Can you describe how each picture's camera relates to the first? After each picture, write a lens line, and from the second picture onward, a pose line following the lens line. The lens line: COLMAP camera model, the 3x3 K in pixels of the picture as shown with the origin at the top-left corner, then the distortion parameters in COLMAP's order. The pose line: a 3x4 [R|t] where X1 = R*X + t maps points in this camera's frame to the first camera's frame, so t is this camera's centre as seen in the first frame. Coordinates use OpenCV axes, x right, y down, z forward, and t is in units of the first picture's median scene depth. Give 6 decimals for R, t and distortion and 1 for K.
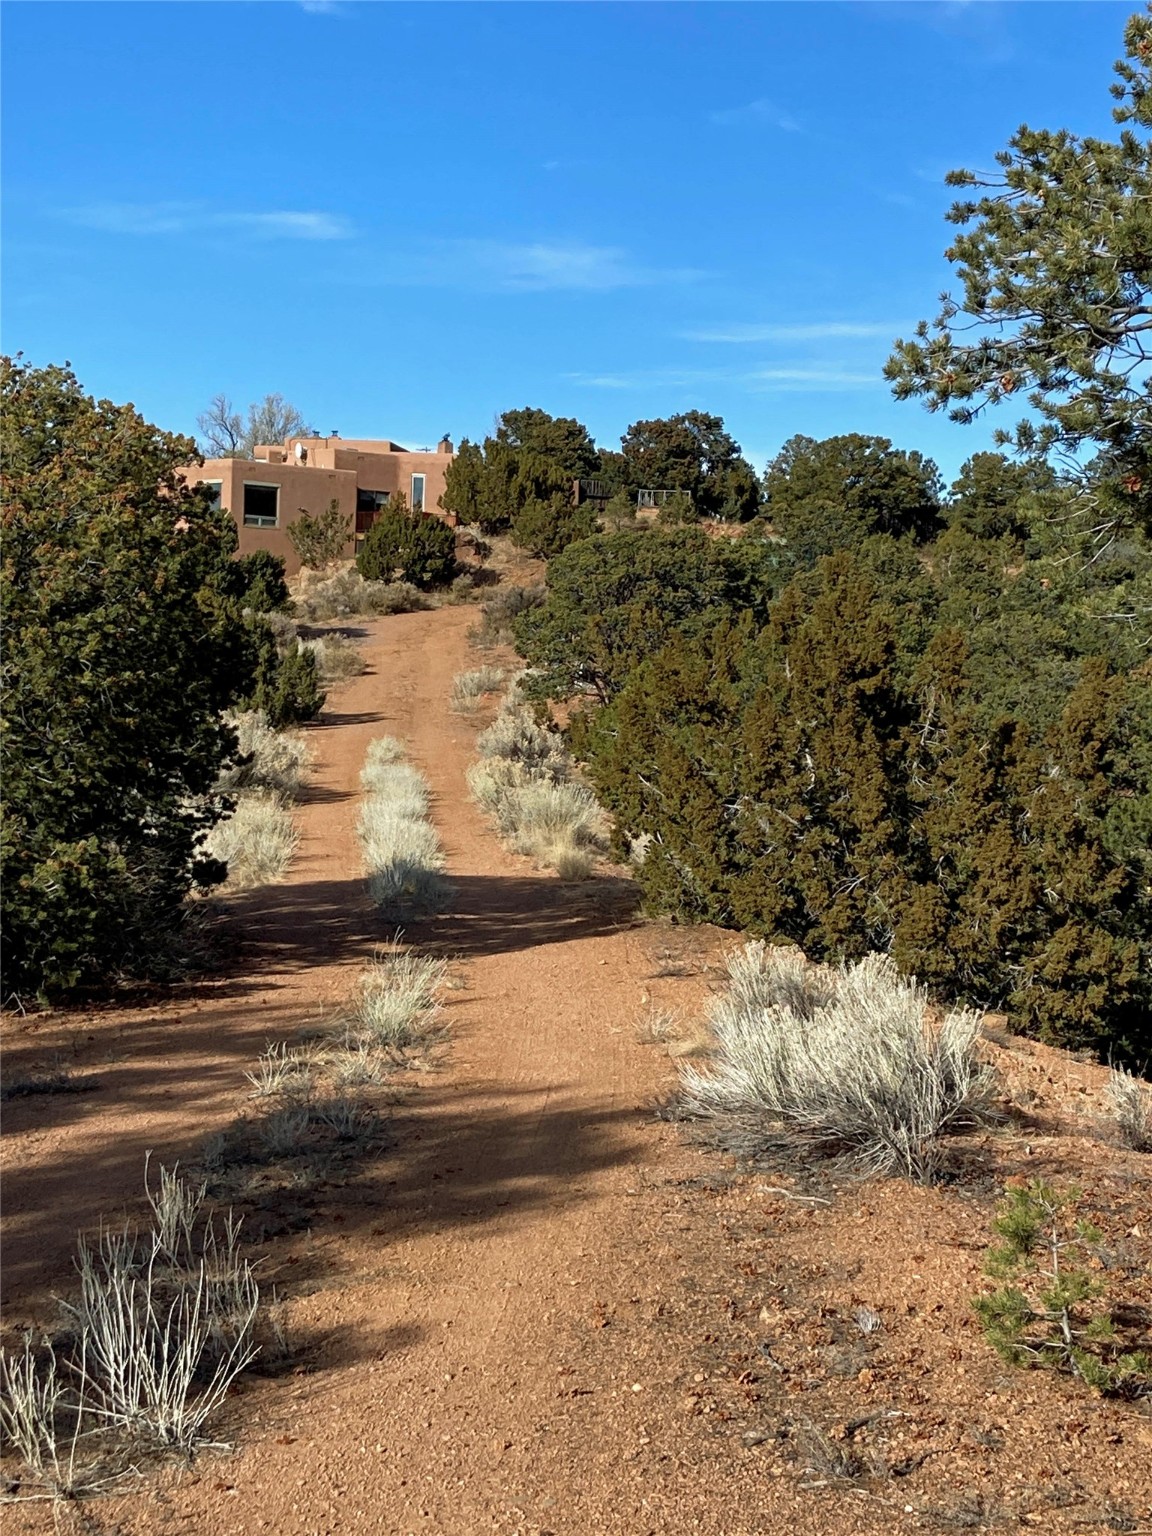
lens RADIAL K [[2686.2, 0, 576.0], [0, 2686.2, 768.0], [0, 0, 1]] dist [0.168324, -0.277337]
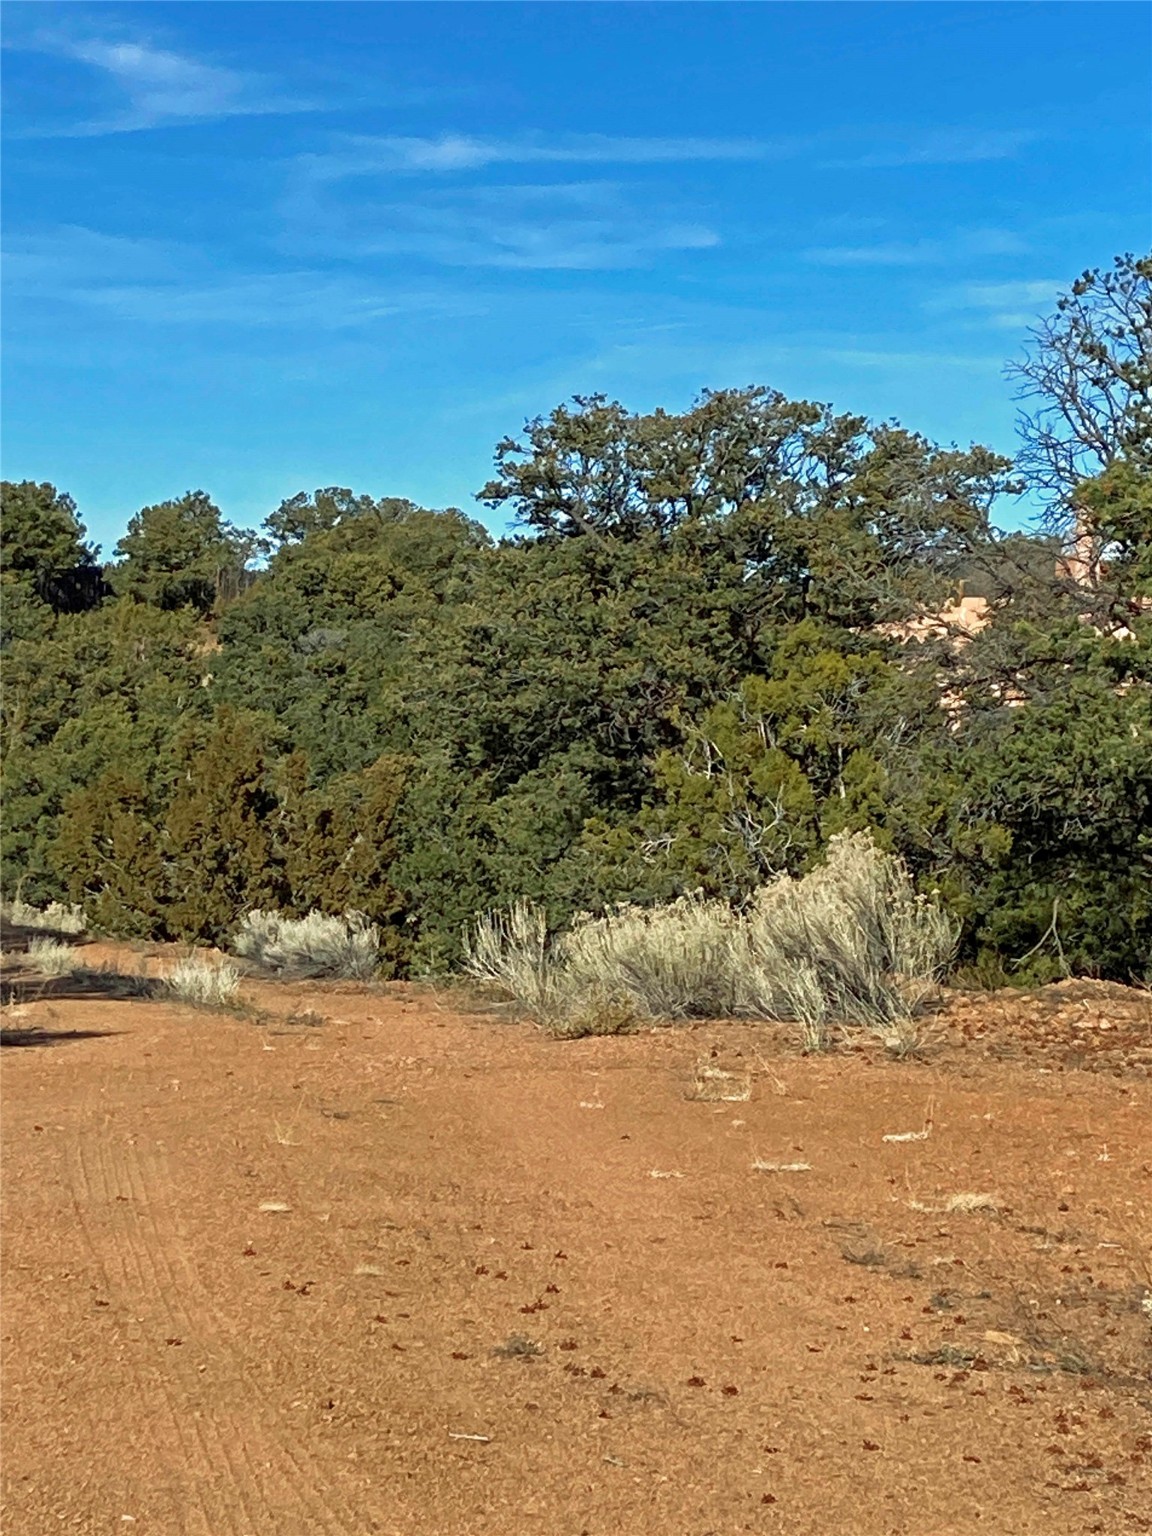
lens RADIAL K [[3981.9, 0, 576.0], [0, 3981.9, 768.0], [0, 0, 1]] dist [0.041793, 0.151343]
pose [[0.962198, -0.001679, 0.272345, -0.181925], [0.010423, 0.999475, -0.030662, 0.017190], [-0.272150, 0.032342, 0.961711, -0.697912]]
